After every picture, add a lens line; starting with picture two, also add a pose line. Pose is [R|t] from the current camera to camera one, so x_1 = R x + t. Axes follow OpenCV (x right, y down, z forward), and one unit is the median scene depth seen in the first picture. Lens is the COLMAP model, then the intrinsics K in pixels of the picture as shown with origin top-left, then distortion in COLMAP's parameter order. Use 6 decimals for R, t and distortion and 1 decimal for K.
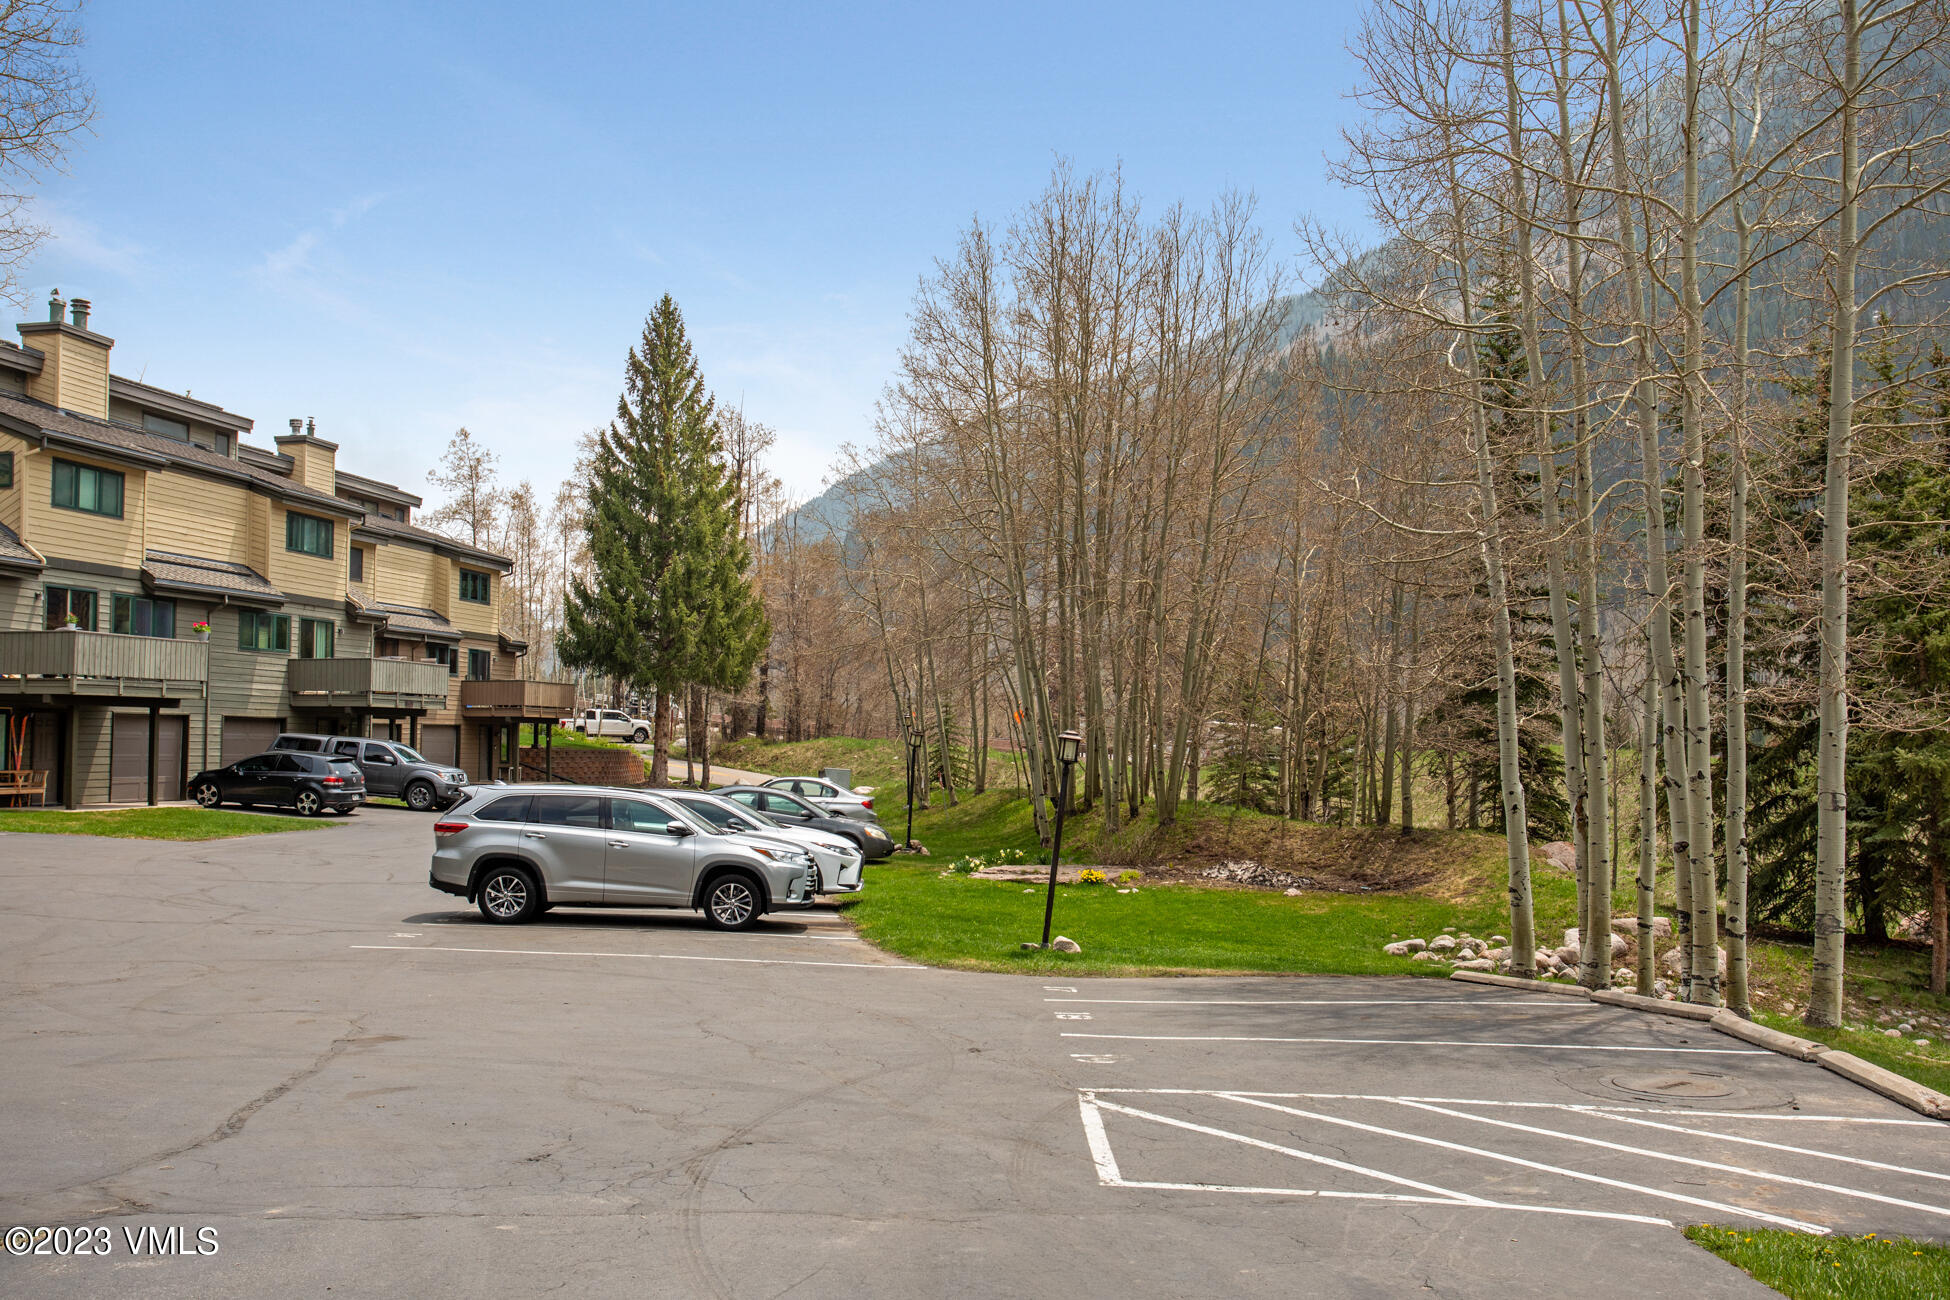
lens RADIAL K [[1785.0, 0, 979.9], [0, 1785.0, 649.4], [0, 0, 1]] dist [0.027284, 0.000000]
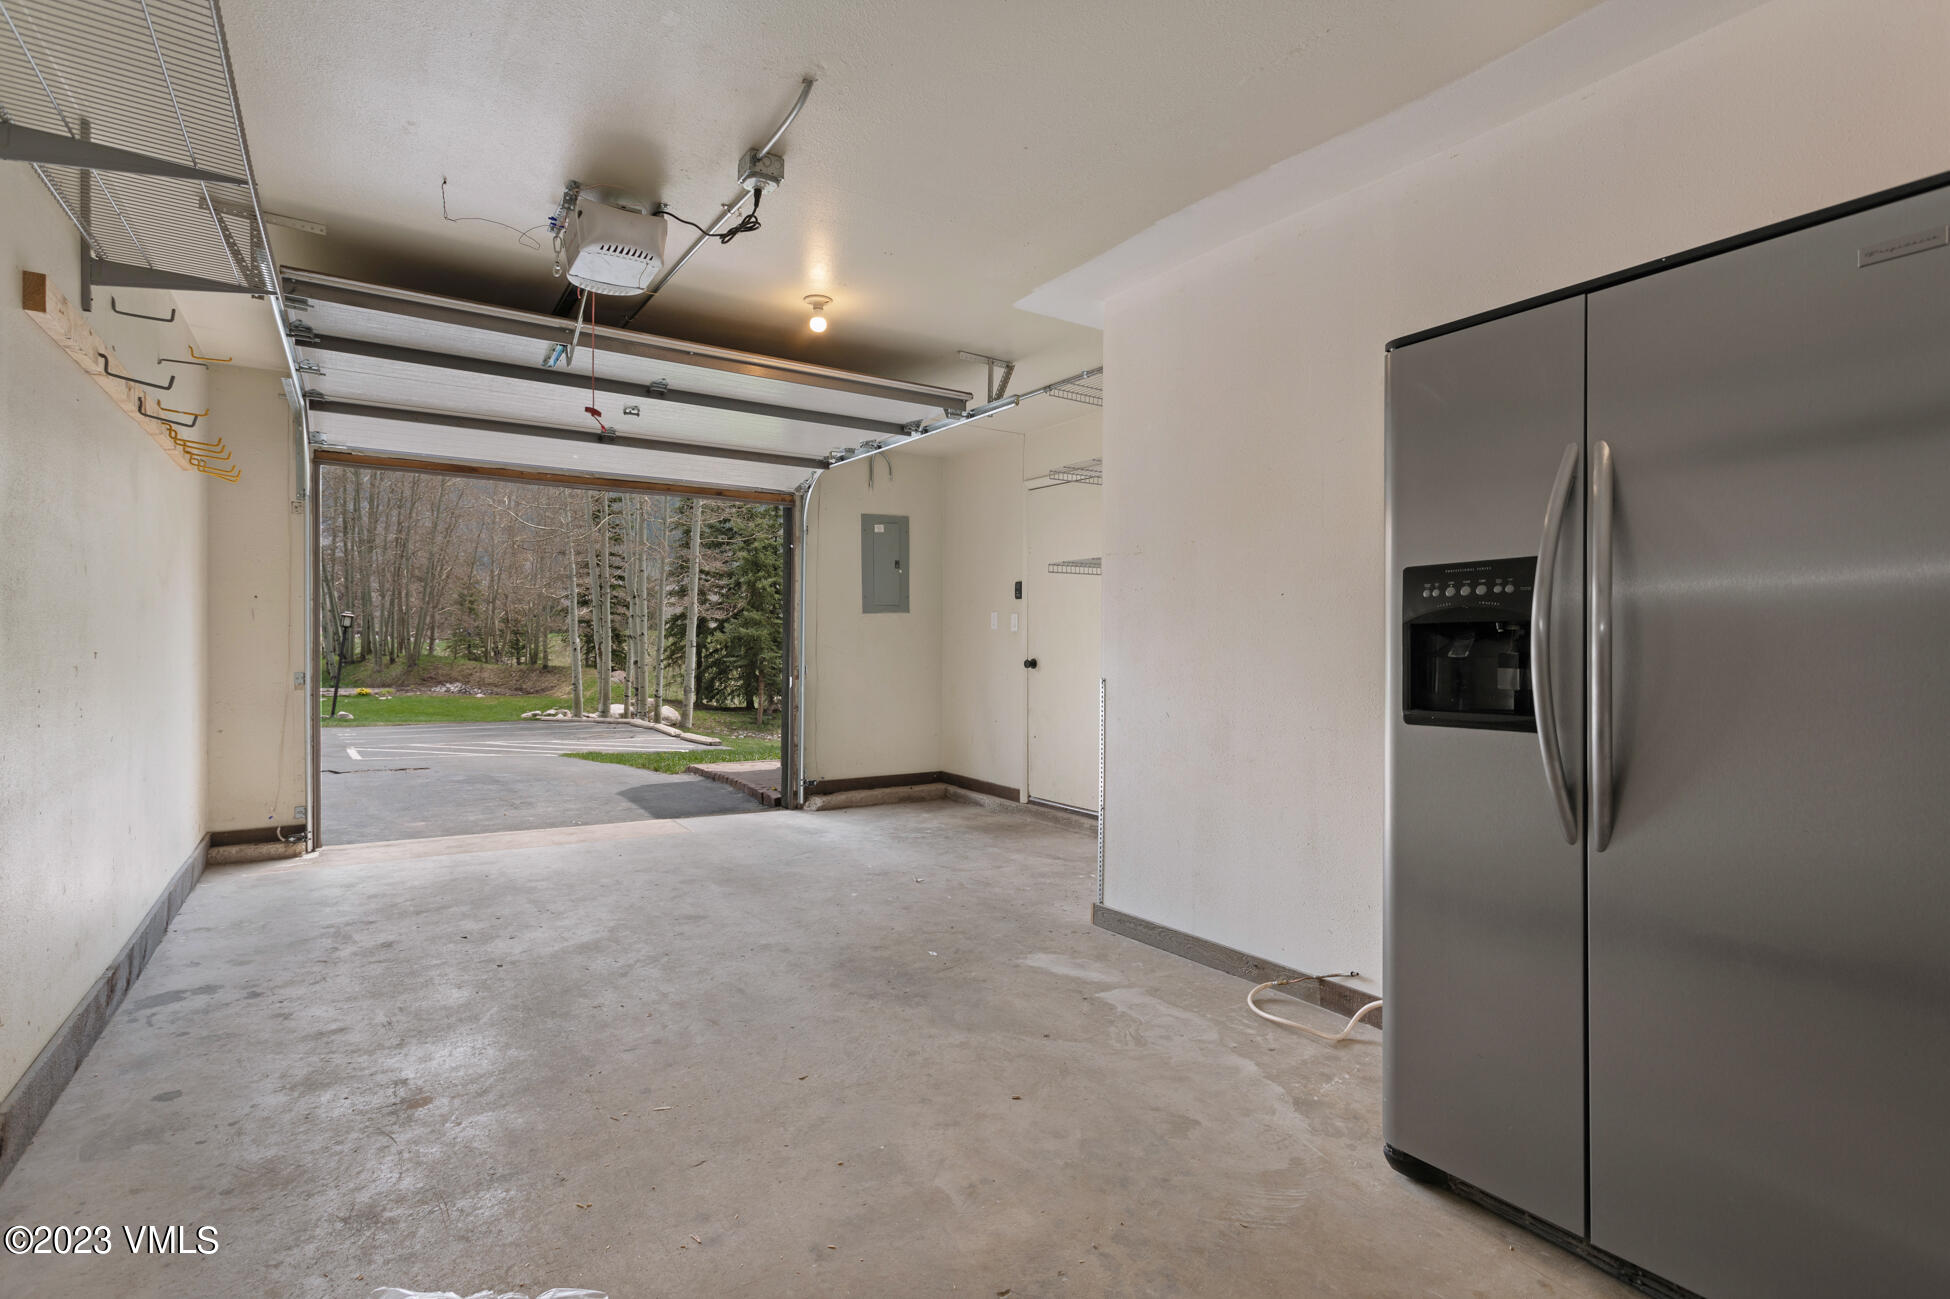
lens RADIAL K [[944.7, 0, 959.2], [0, 944.7, 647.4], [0, 0, 1]] dist [0.020699, 0.000790]
pose [[0.815866, -0.000190, 0.578241, -0.004757], [-0.040023, 0.997583, 0.056797, -0.002314], [-0.576854, -0.069482, 0.813887, -0.147981]]
